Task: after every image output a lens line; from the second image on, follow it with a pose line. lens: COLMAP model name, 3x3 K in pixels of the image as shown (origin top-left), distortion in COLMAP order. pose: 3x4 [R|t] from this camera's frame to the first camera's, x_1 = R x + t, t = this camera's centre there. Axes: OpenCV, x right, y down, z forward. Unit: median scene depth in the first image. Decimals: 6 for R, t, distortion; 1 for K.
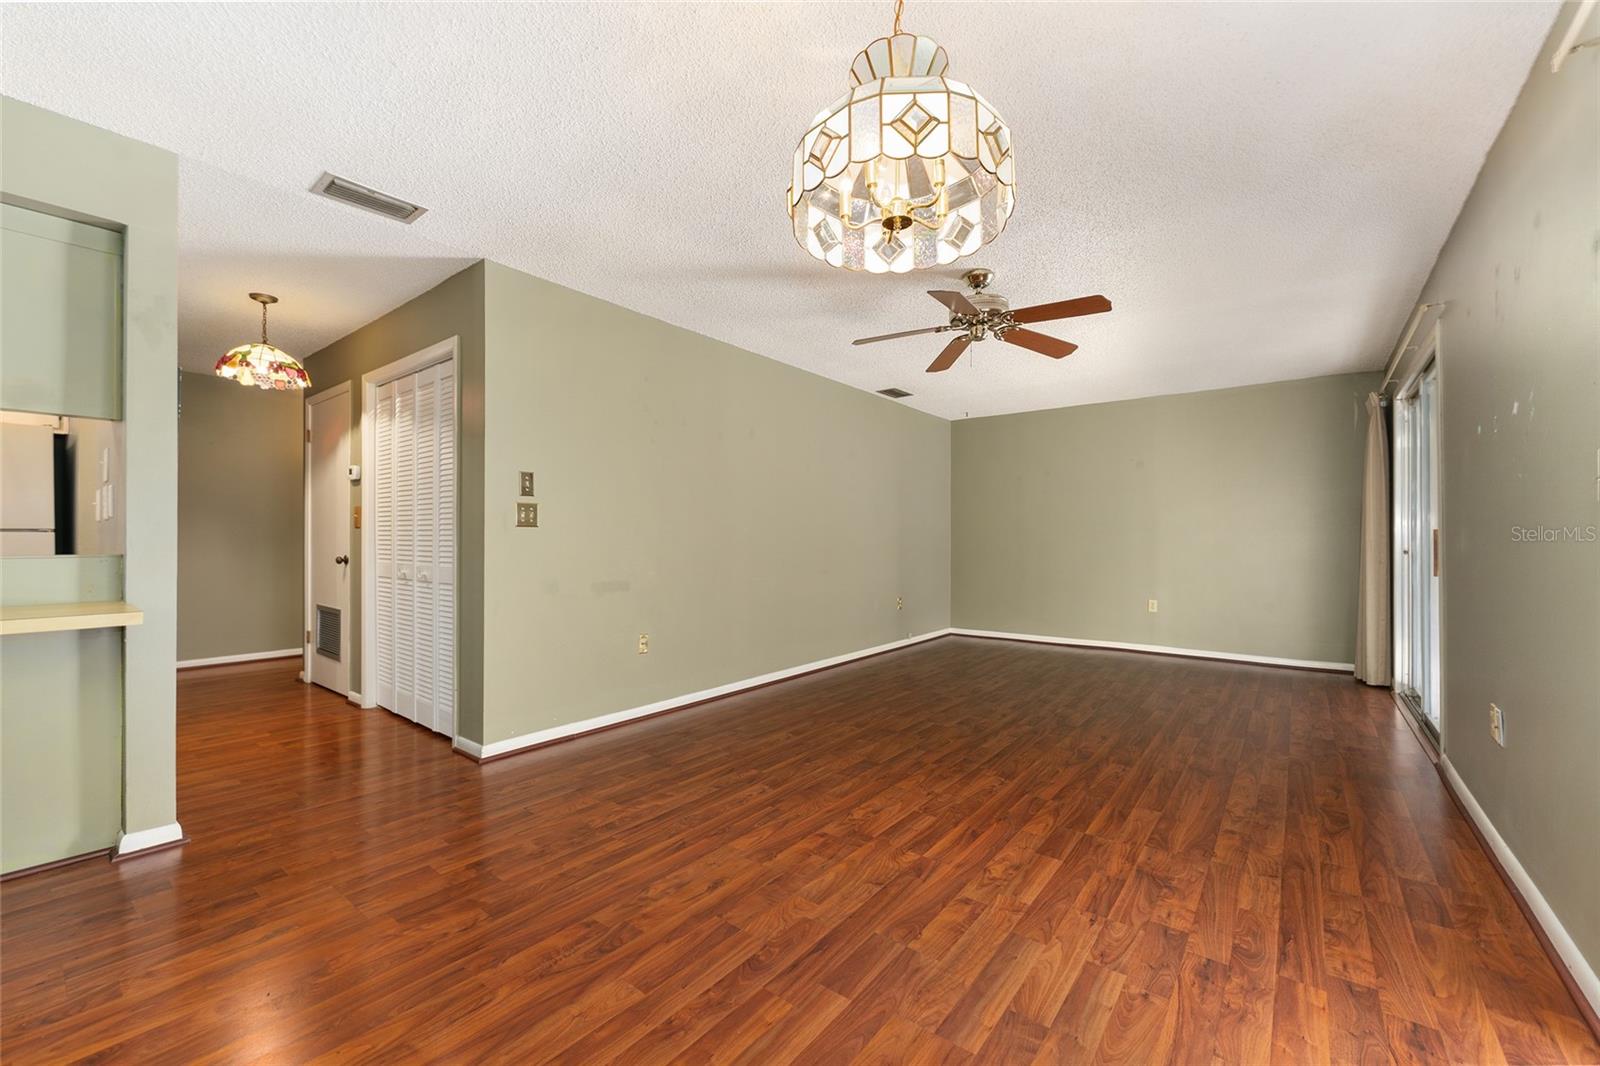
lens RADIAL K [[641.8, 0, 800.3], [0, 641.8, 543.6], [0, 0, 1]] dist [-0.000020, -0.000122]
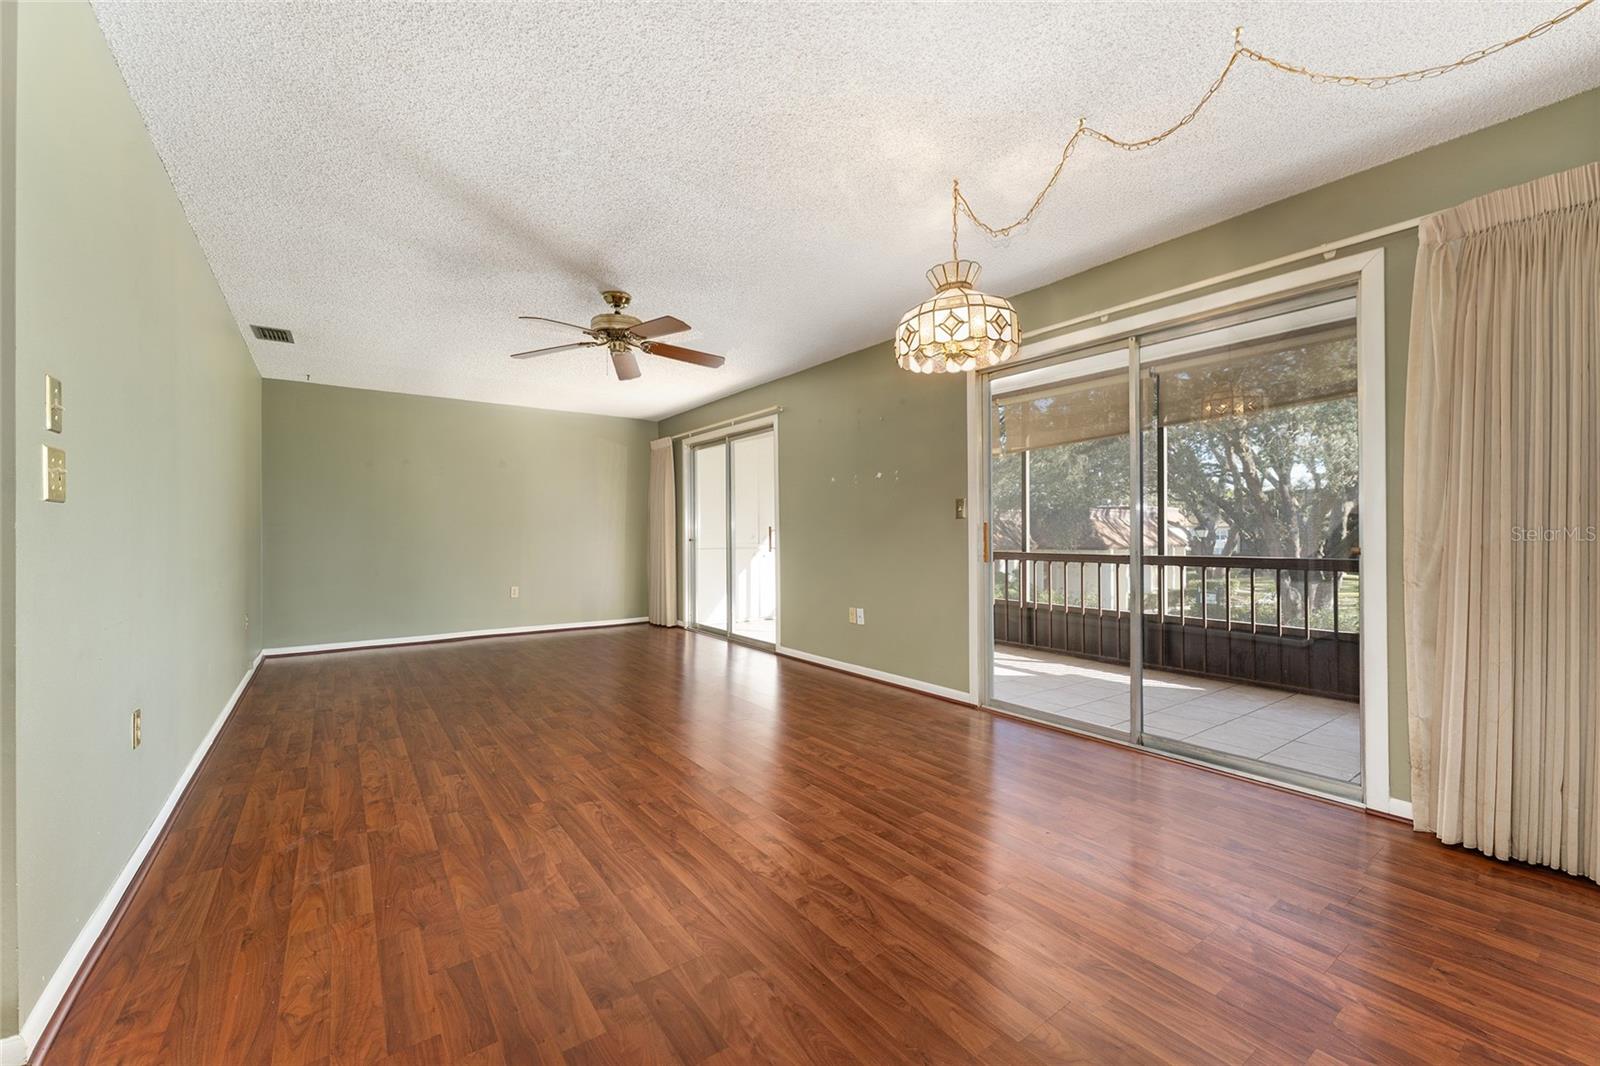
lens RADIAL K [[639.0, 0, 802.3], [0, 639.0, 534.6], [0, 0, 1]] dist [0.000437, 0.000003]
pose [[0.273219, -0.004378, 0.961942, -1.029352], [0.009082, 0.999957, 0.001972, -0.001820], [-0.961909, 0.008198, 0.273247, 0.556846]]
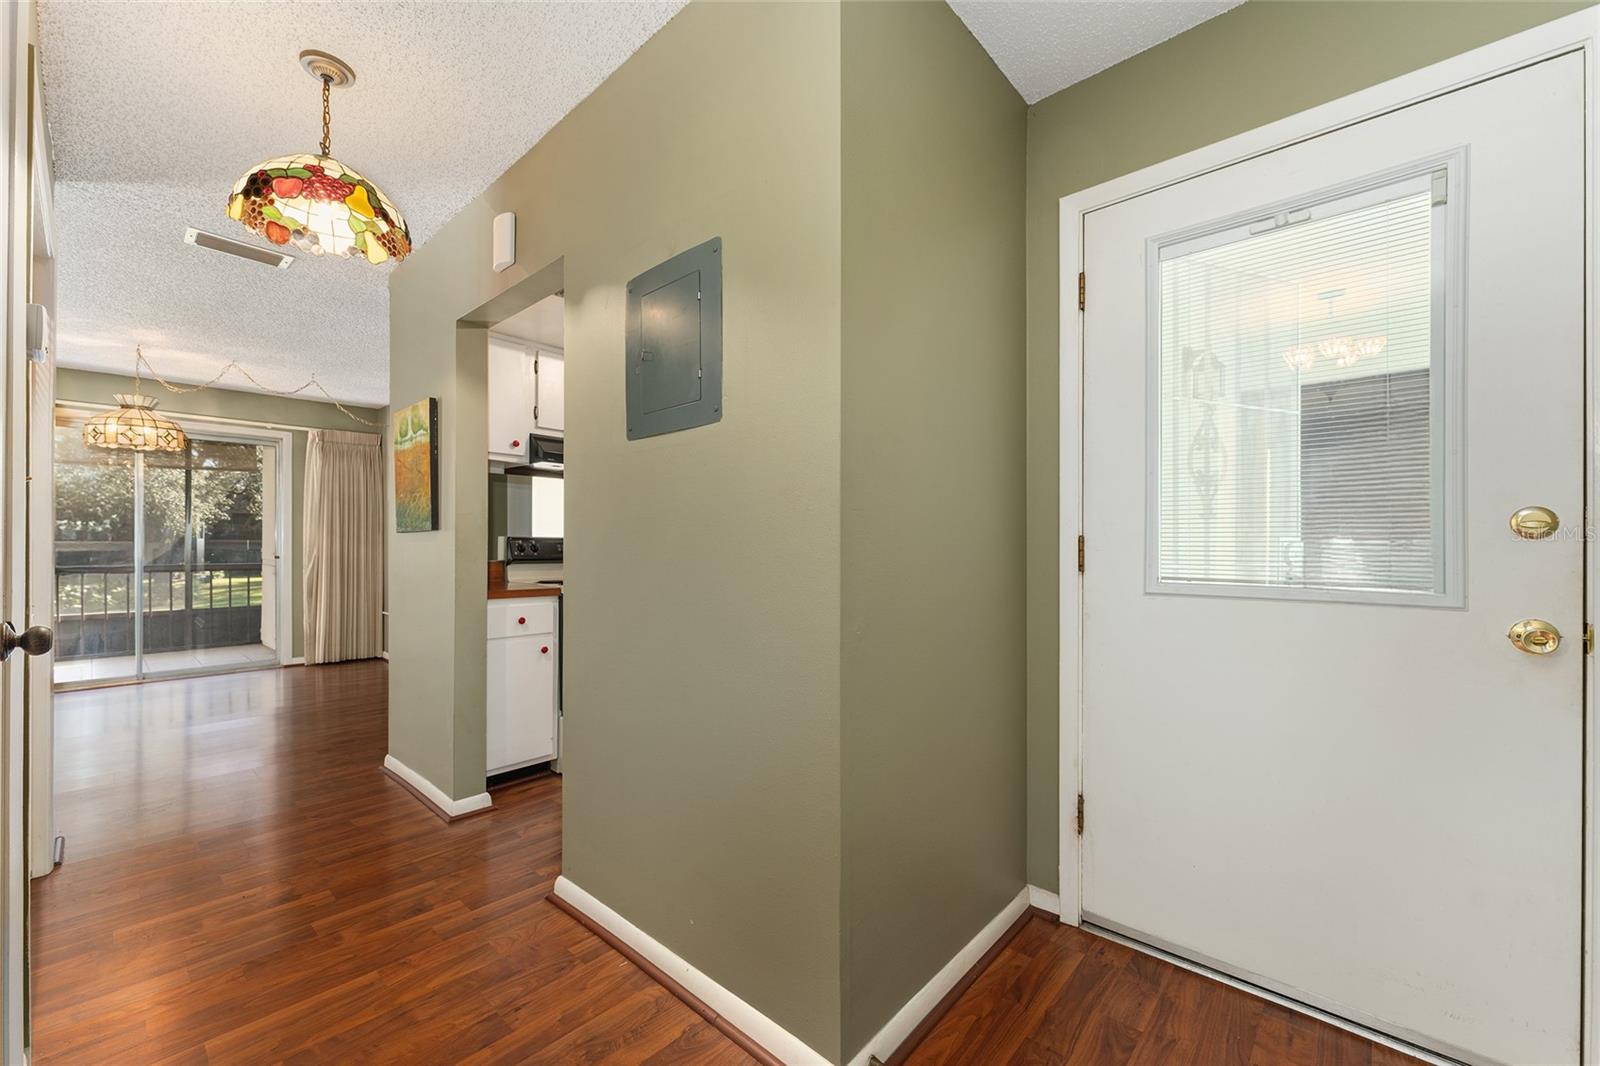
lens RADIAL K [[641.8, 0, 800.3], [0, 641.8, 543.6], [0, 0, 1]] dist [-0.000020, -0.000122]
pose [[-0.997409, -0.001727, 0.071923, -1.968606], [-0.001561, 0.999996, 0.002361, -0.027770], [-0.071926, 0.002243, -0.997407, 2.327198]]
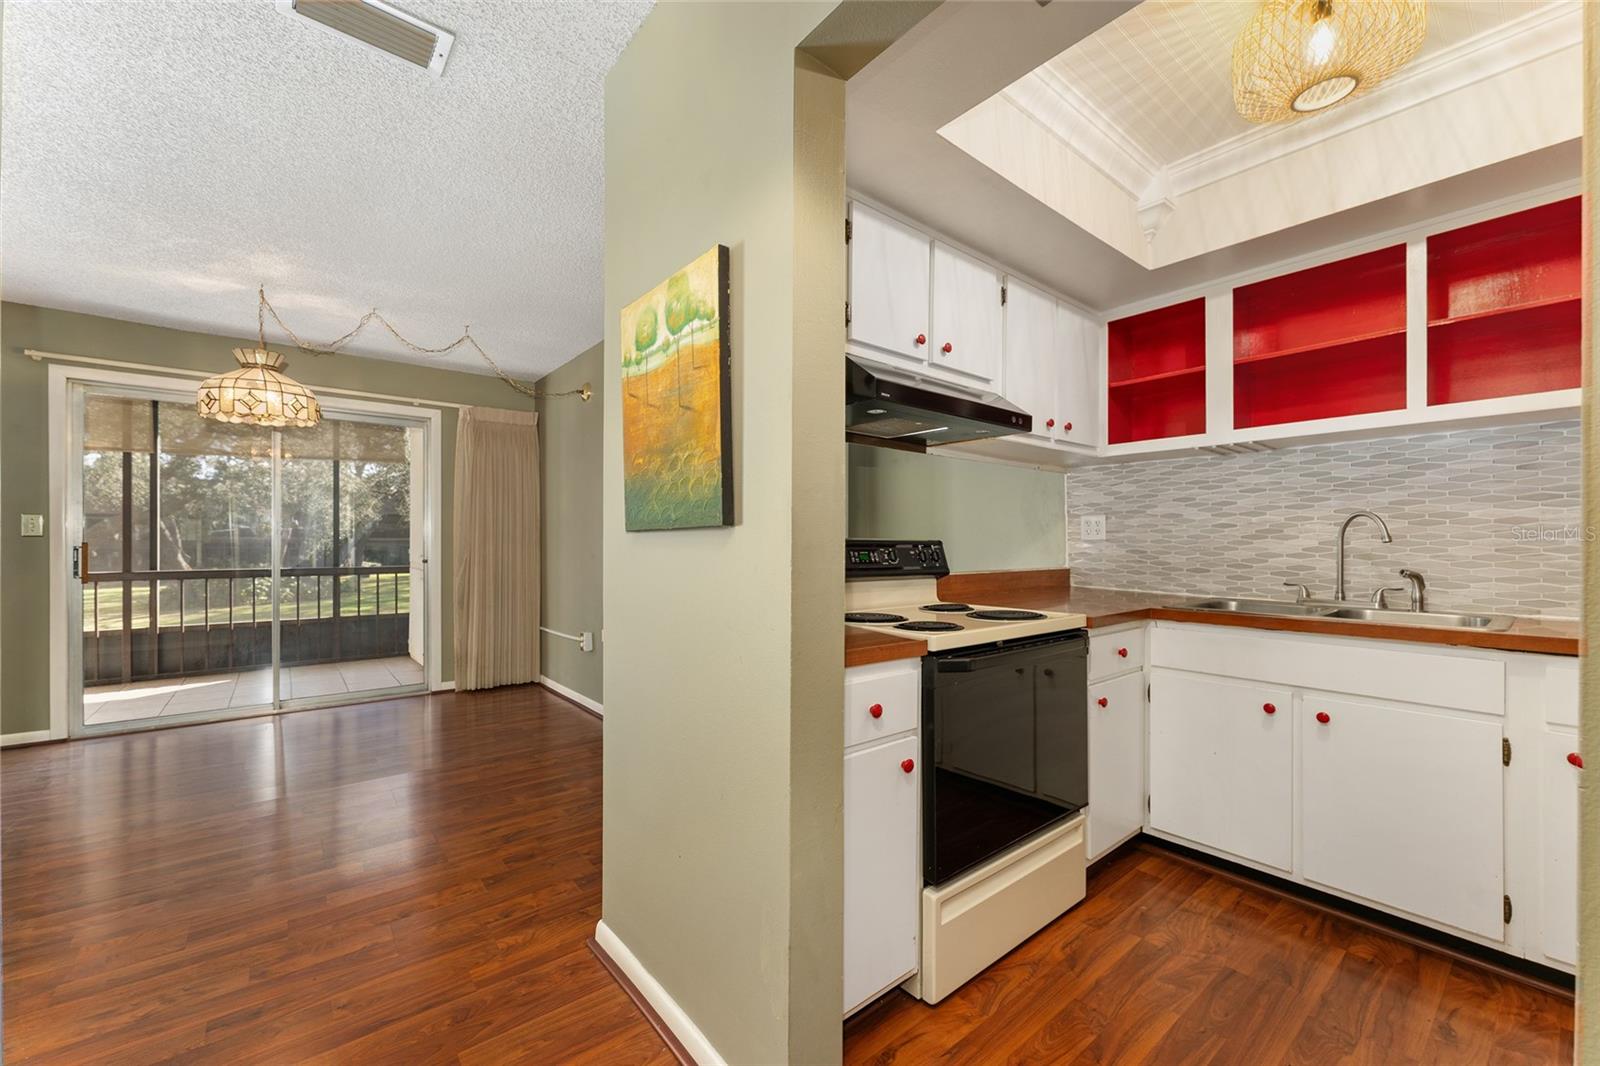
lens RADIAL K [[641.8, 0, 800.3], [0, 641.8, 543.6], [0, 0, 1]] dist [-0.000020, -0.000122]
pose [[-0.974701, -0.003572, 0.223486, -1.390398], [-0.002254, 0.999979, 0.006149, -0.037210], [-0.223503, 0.005490, -0.974688, 1.719219]]
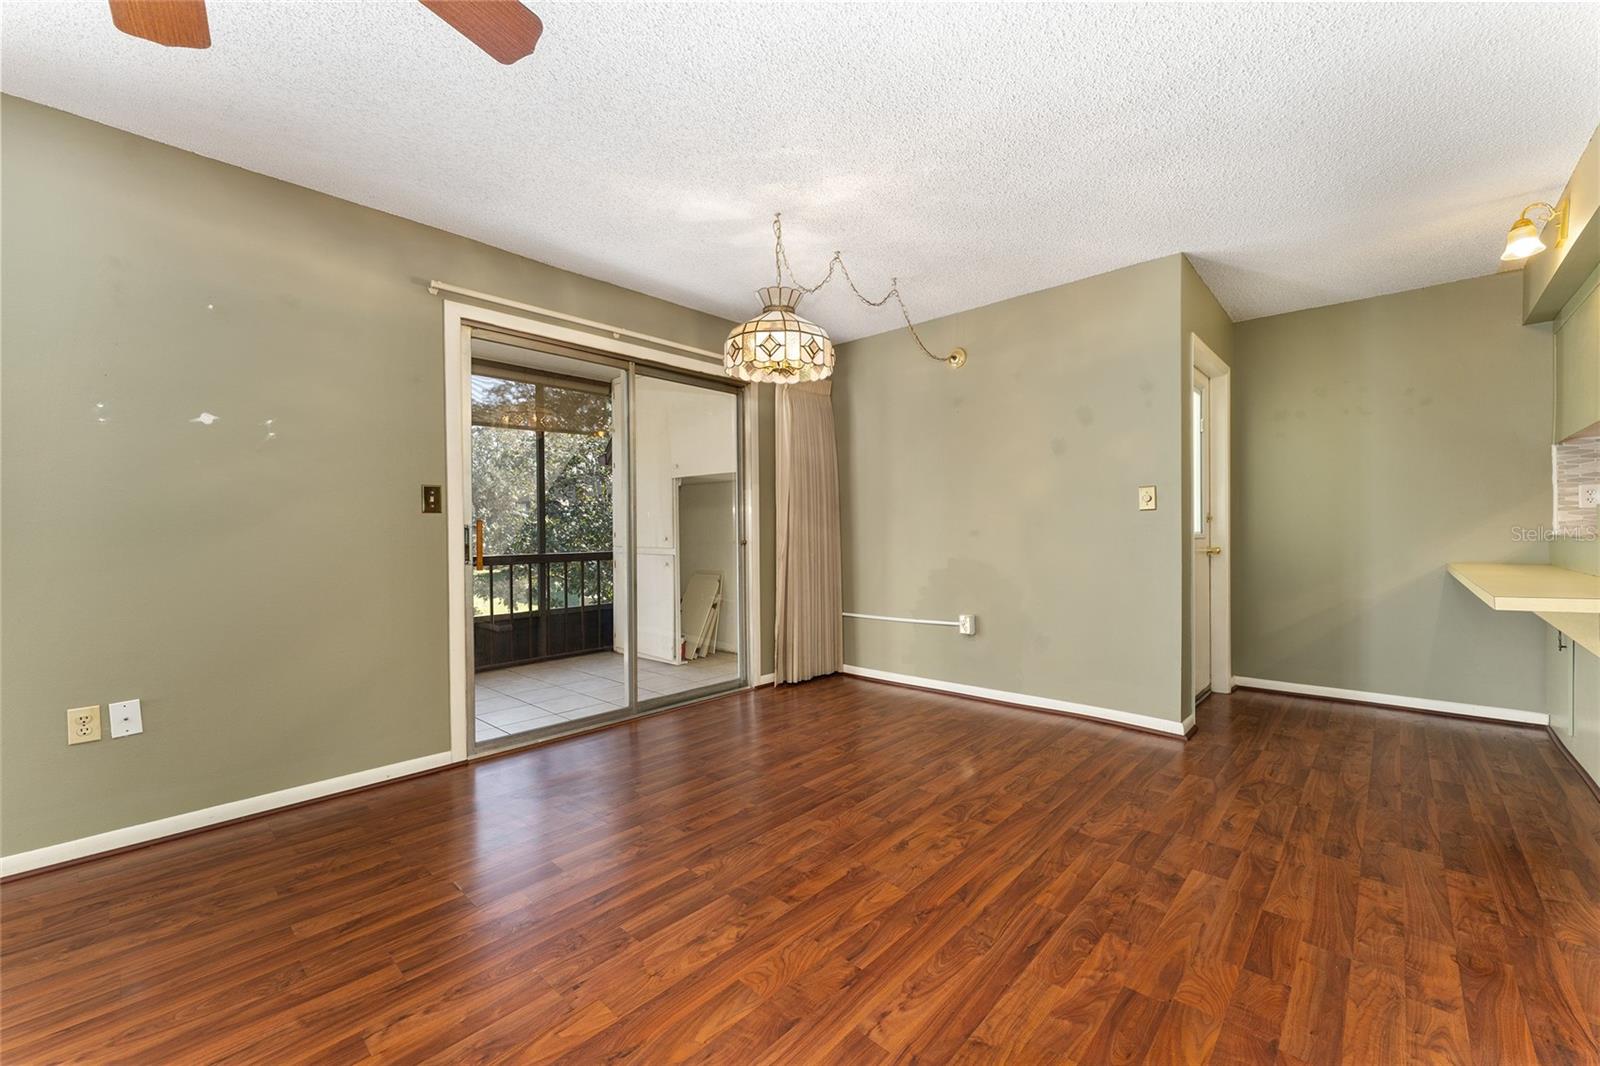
lens RADIAL K [[639.0, 0, 802.3], [0, 639.0, 534.6], [0, 0, 1]] dist [0.000437, 0.000003]
pose [[-0.996714, 0.005521, 0.080816, -0.047091], [0.006474, 0.999913, 0.011527, -0.005771], [-0.080746, 0.012013, -0.996662, 1.807803]]
